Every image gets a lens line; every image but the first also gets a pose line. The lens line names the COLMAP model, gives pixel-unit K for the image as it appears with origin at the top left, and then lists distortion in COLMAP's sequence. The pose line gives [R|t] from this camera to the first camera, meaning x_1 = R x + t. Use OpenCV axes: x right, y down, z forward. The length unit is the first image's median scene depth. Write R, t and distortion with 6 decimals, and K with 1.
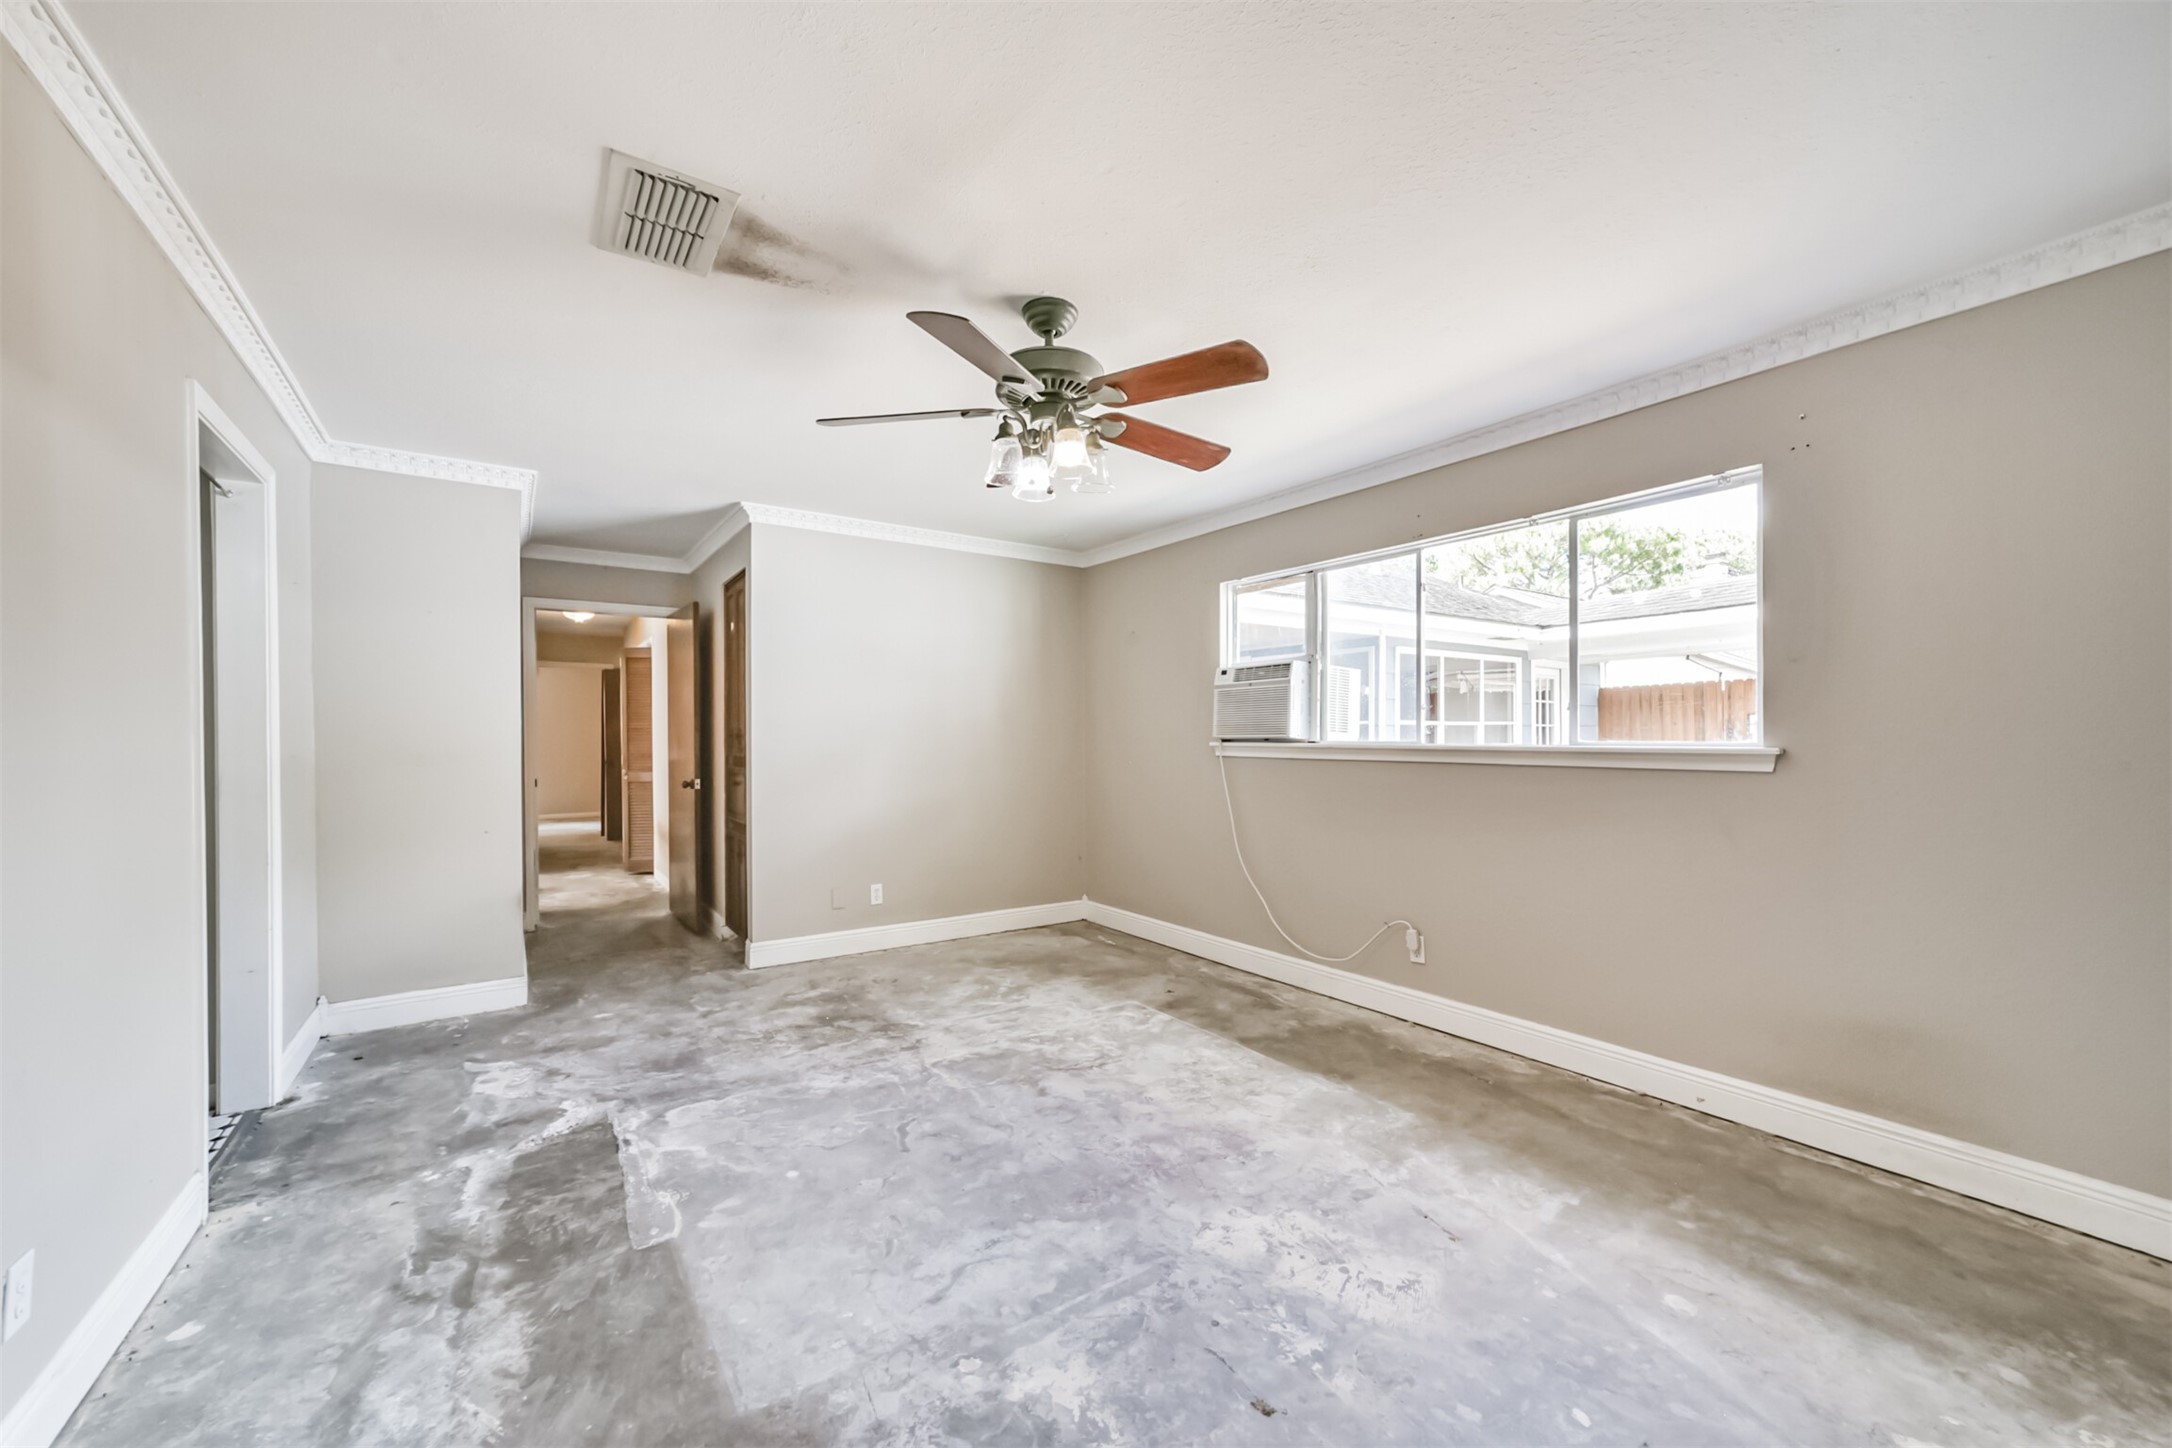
lens RADIAL K [[848.7, 0, 1094.9], [0, 848.7, 736.9], [0, 0, 1]] dist [-0.015101, 0.009432]
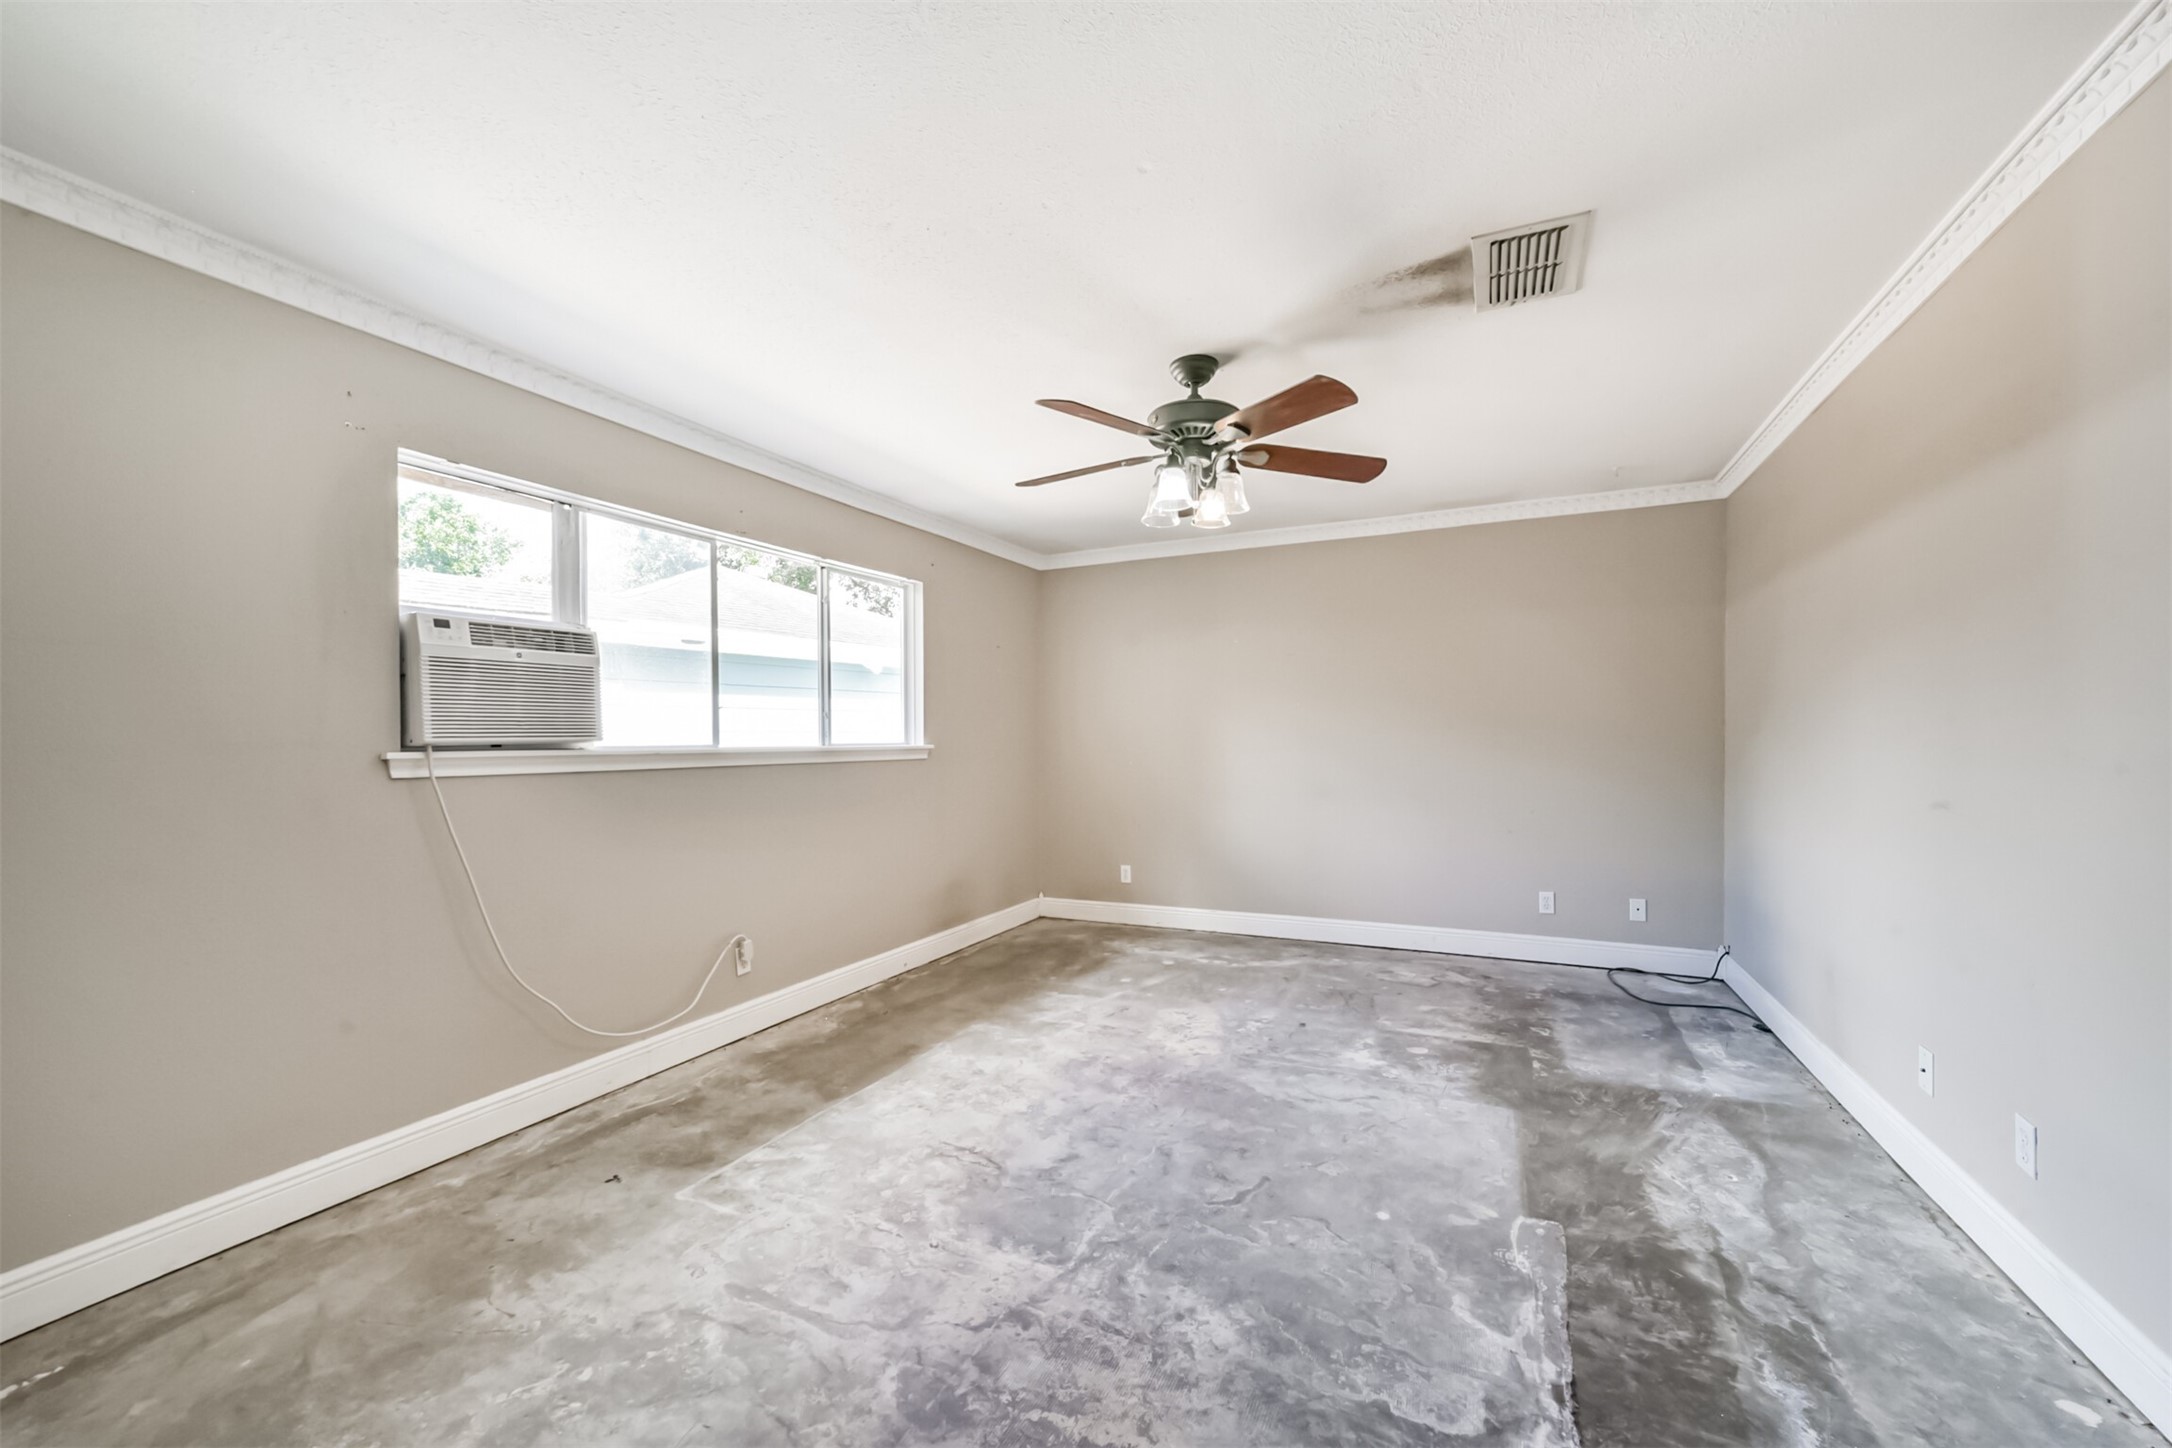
lens RADIAL K [[848.7, 0, 1091.0], [0, 848.7, 738.7], [0, 0, 1]] dist [-0.015101, 0.009432]
pose [[-0.499195, 0.004474, 0.866478, -0.955985], [0.008455, 0.999964, -0.000293, 0.002914], [-0.866449, 0.007180, -0.499215, 1.662542]]
